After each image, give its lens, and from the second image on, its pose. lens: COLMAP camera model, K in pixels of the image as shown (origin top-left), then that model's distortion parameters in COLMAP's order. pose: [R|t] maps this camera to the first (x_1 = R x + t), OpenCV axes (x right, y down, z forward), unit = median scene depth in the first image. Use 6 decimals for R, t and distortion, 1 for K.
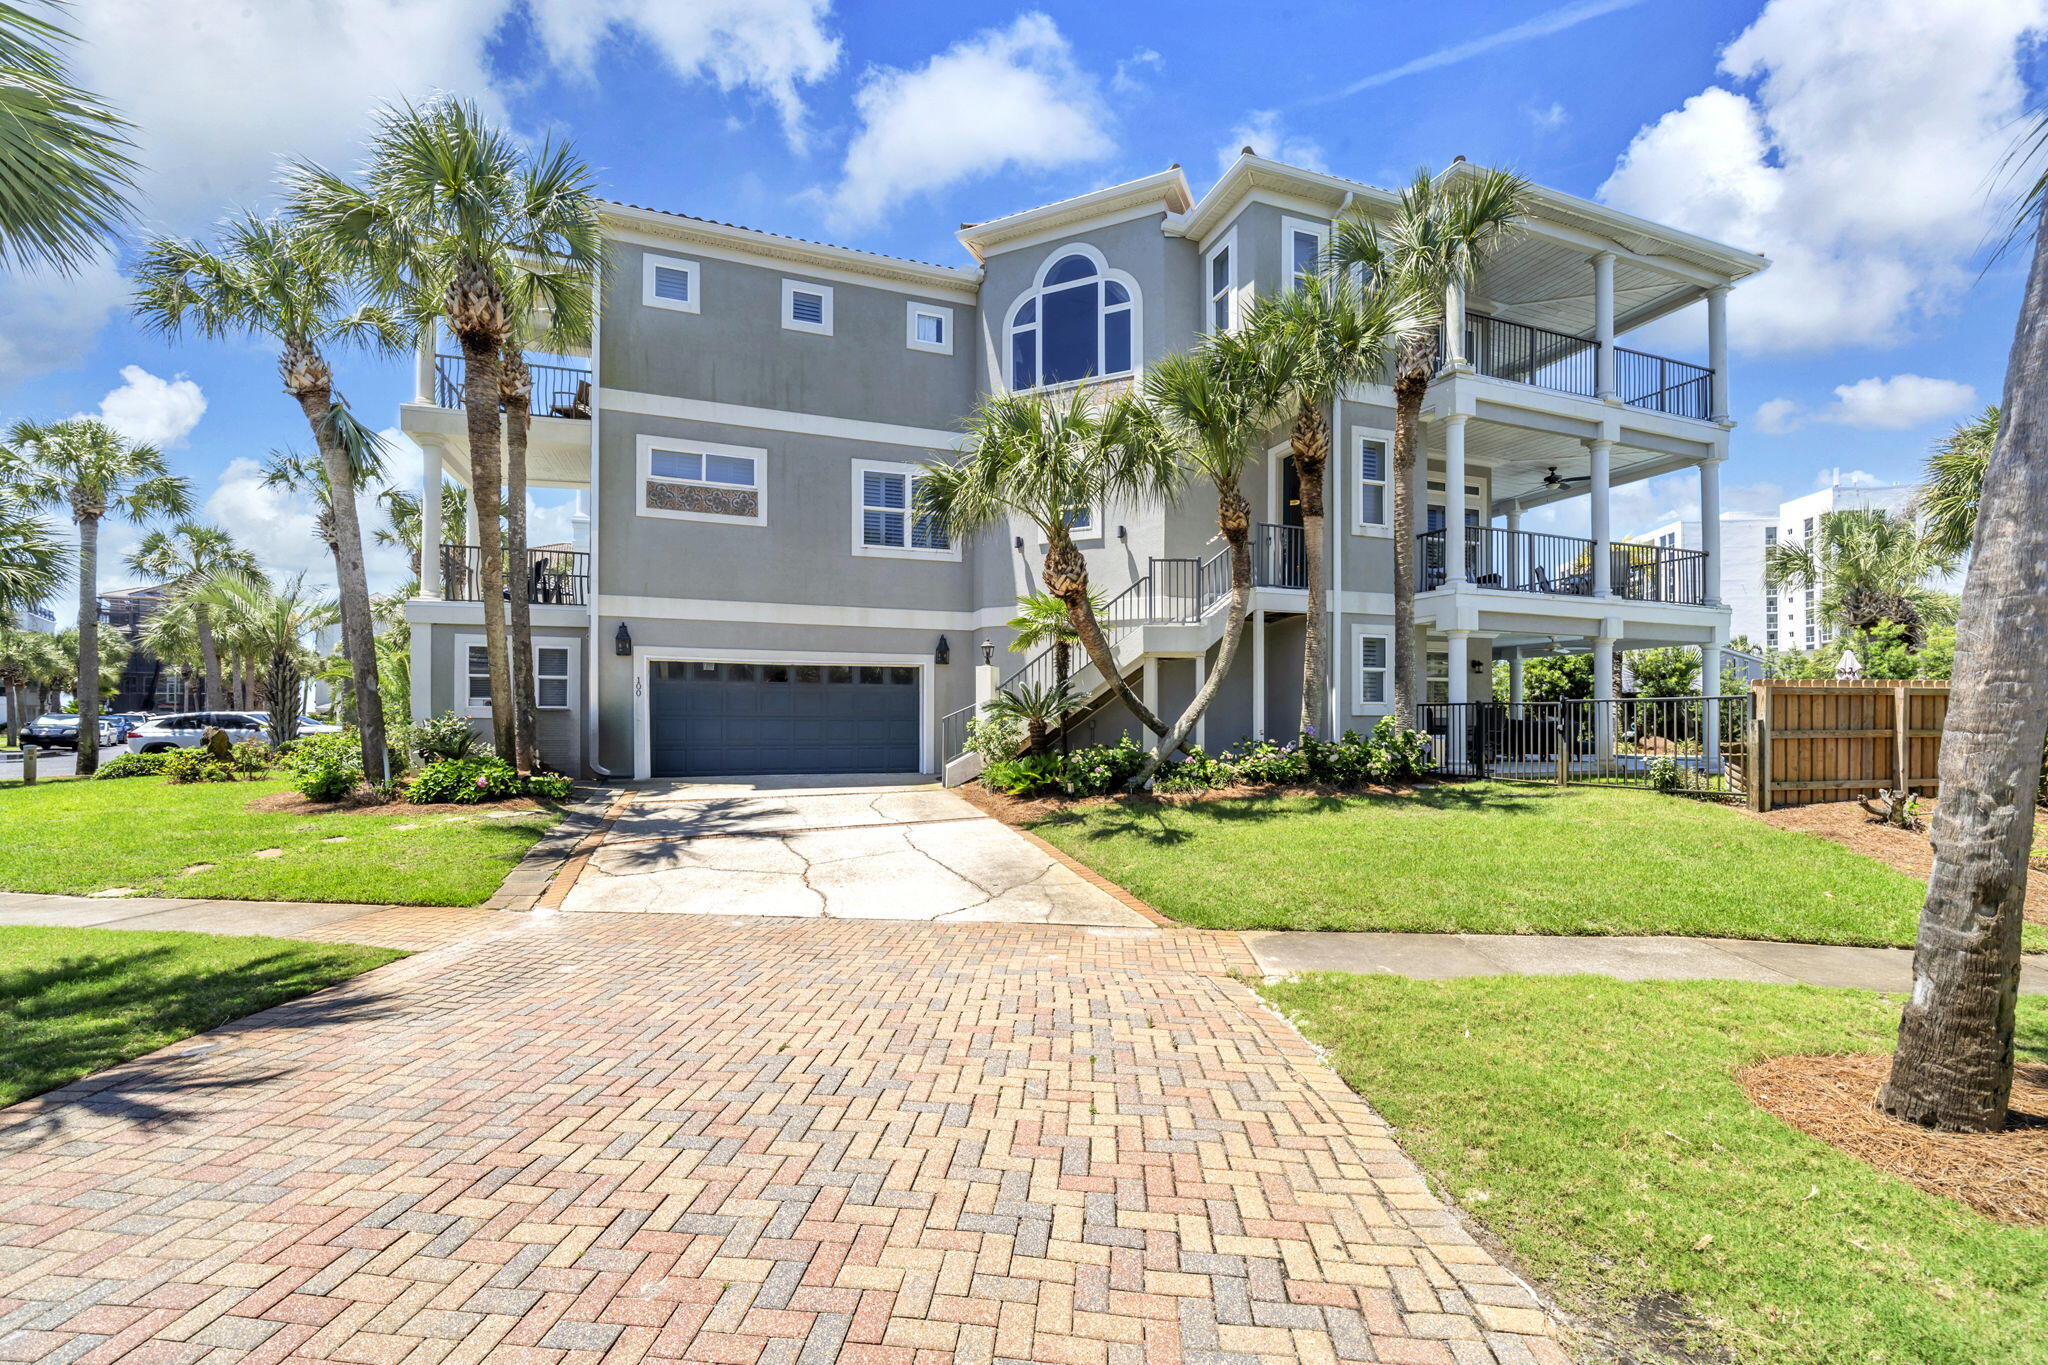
lens RADIAL K [[800.9, 0, 1026.9], [0, 800.9, 704.2], [0, 0, 1]] dist [0.000696, -0.000105]
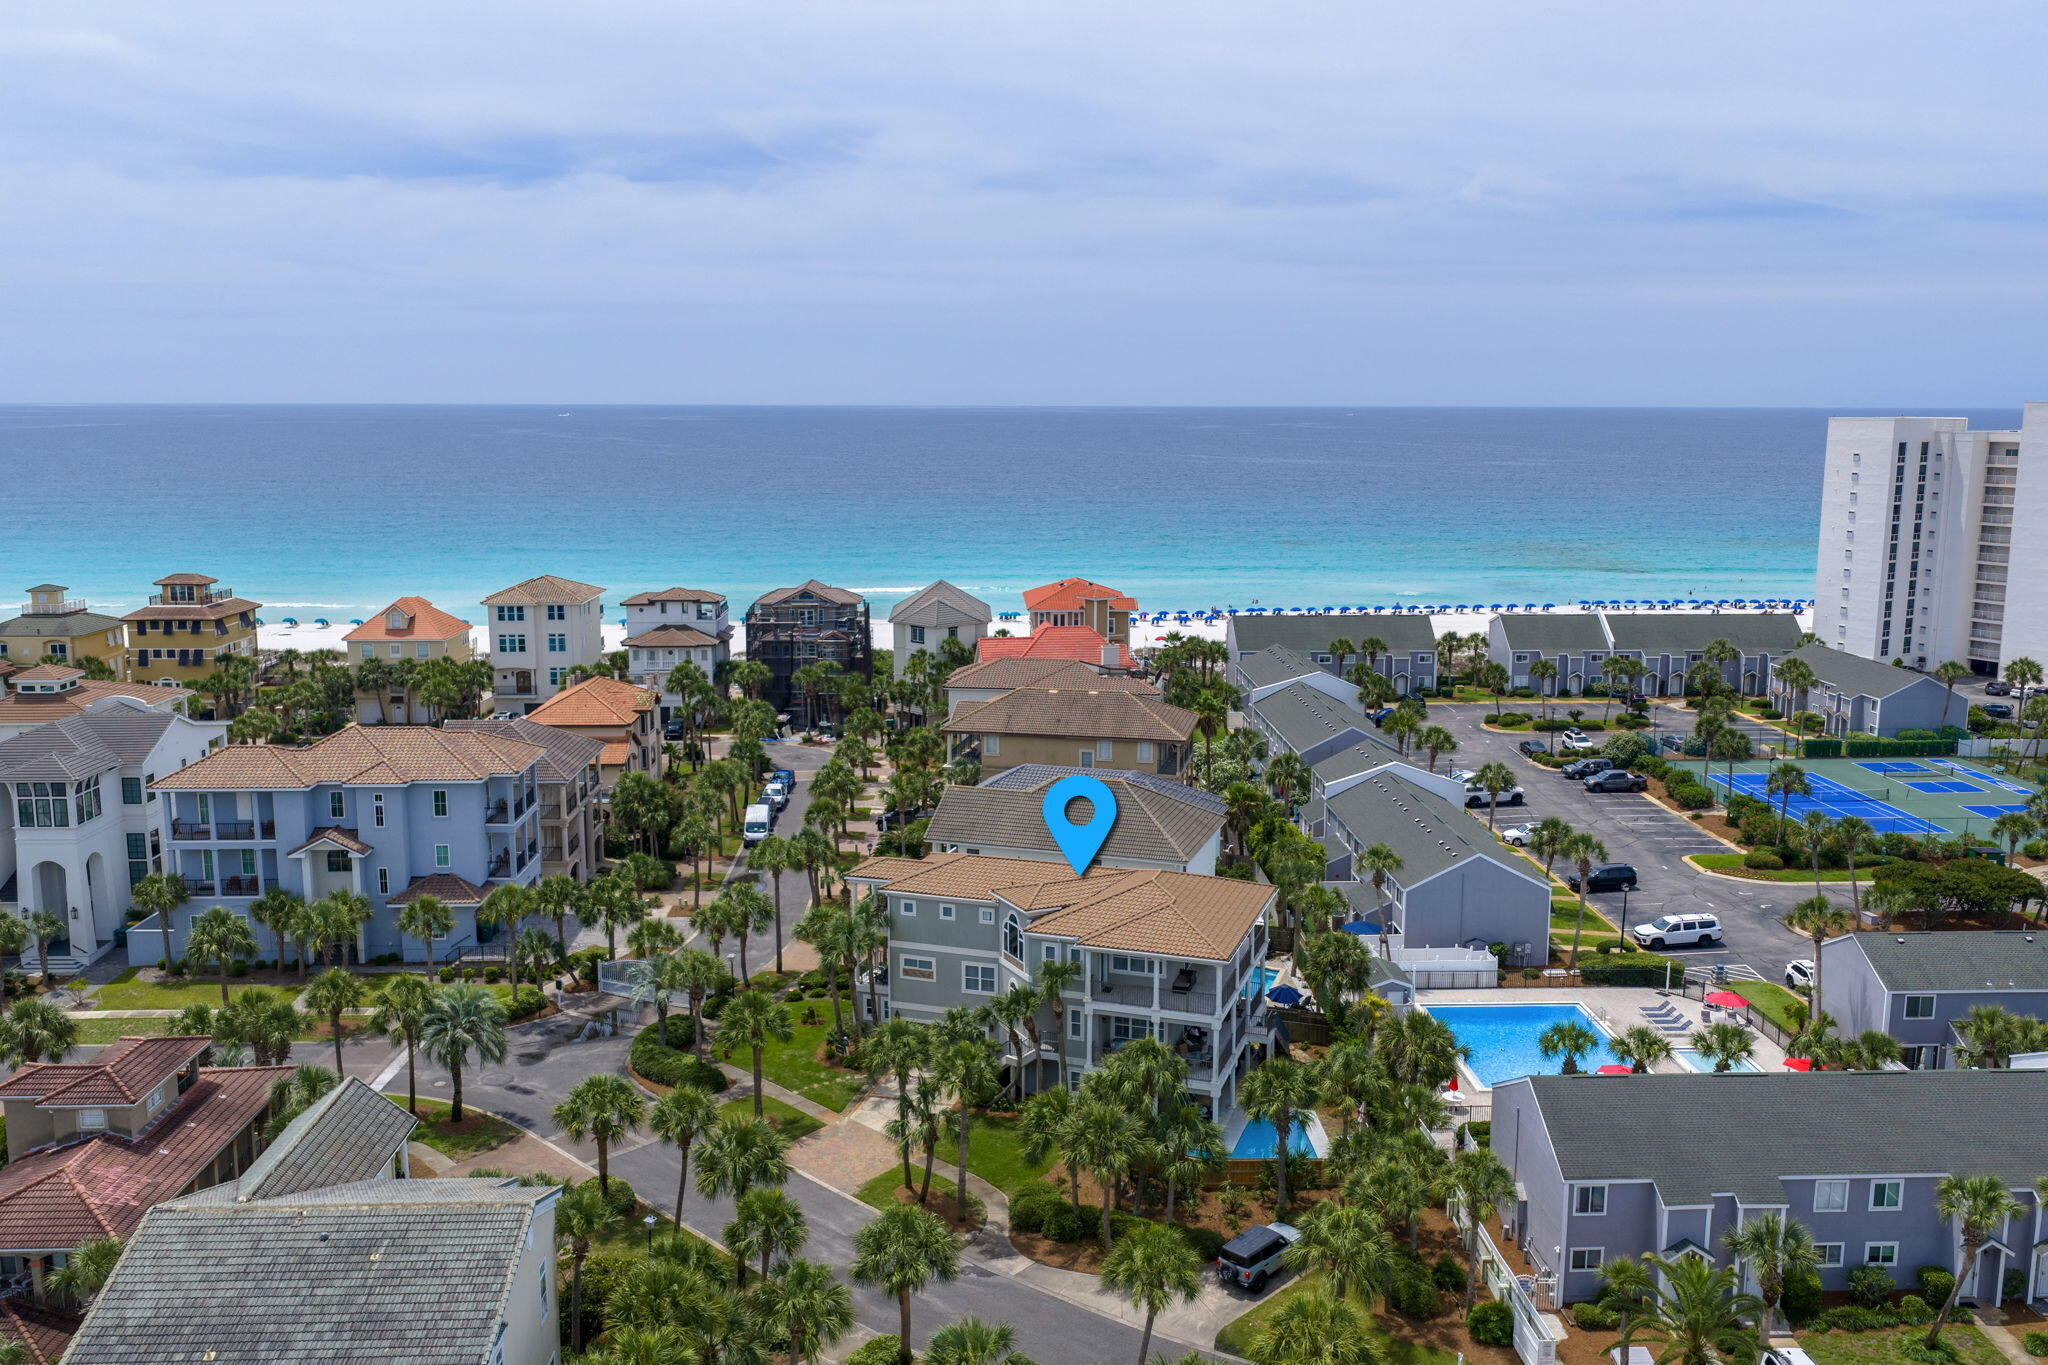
lens RADIAL K [[1702.2, 0, 1030.0], [0, 1702.2, 678.9], [0, 0, 1]] dist [0.018153, -0.031270]
pose [[0.784195, 0.101834, -0.612101, 3.818869], [0.005937, 0.985165, 0.171507, -2.477369], [0.620486, -0.138129, 0.771957, -3.635419]]
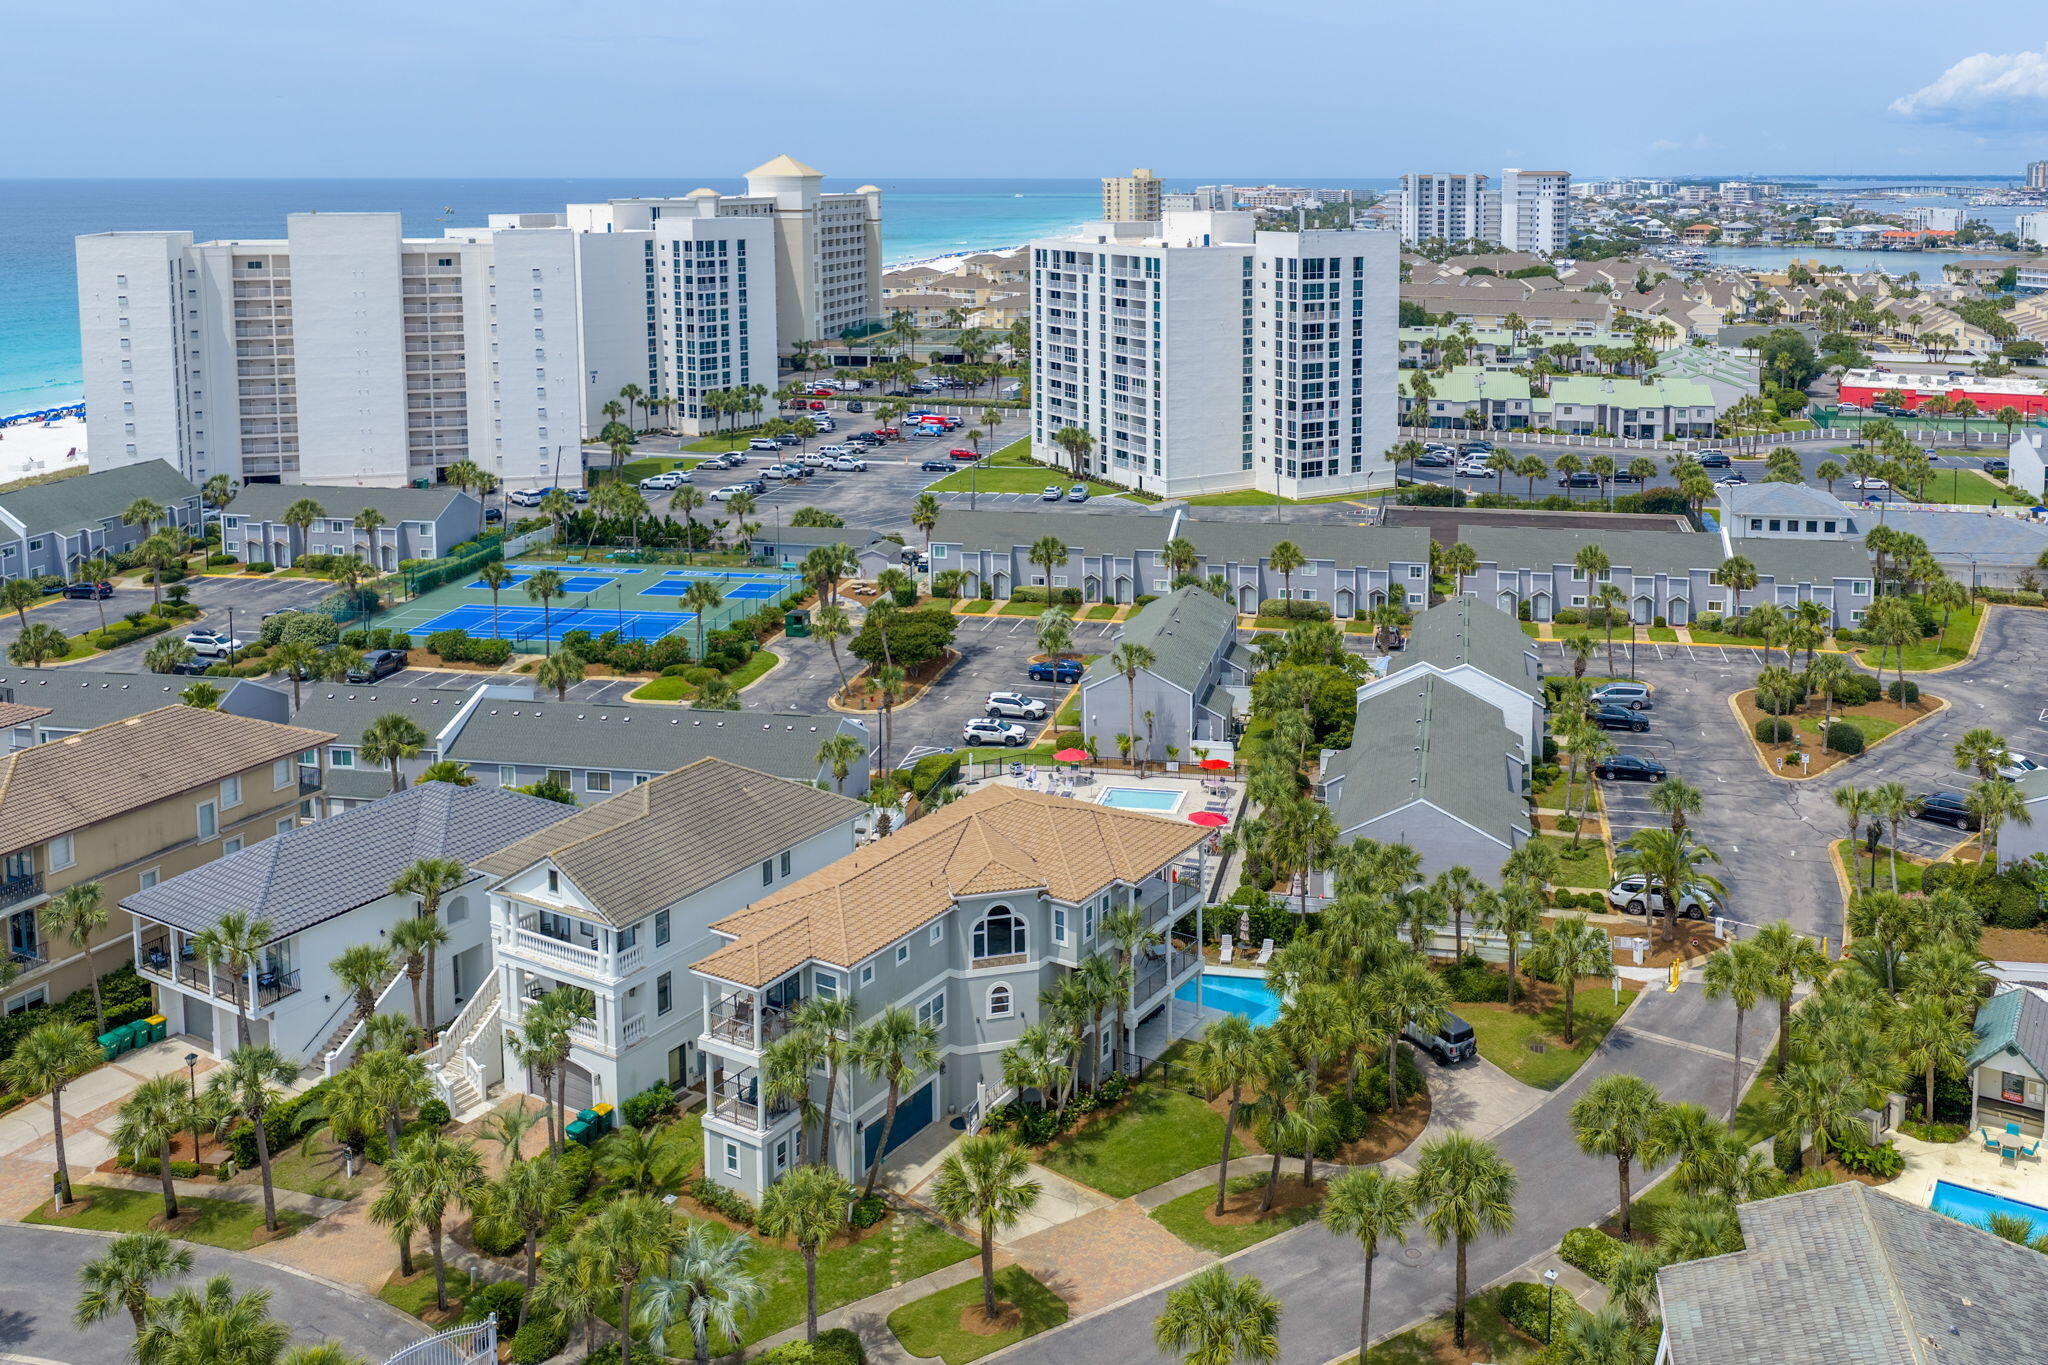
lens RADIAL K [[1758.7, 0, 1173.1], [0, 1758.7, 371.6], [0, 0, 1]] dist [0.023443, -0.018223]
pose [[0.763002, -0.071910, 0.642383, -2.890111], [-0.009121, 0.992496, 0.121937, -2.849993], [-0.646331, -0.098898, 0.756621, -3.258188]]
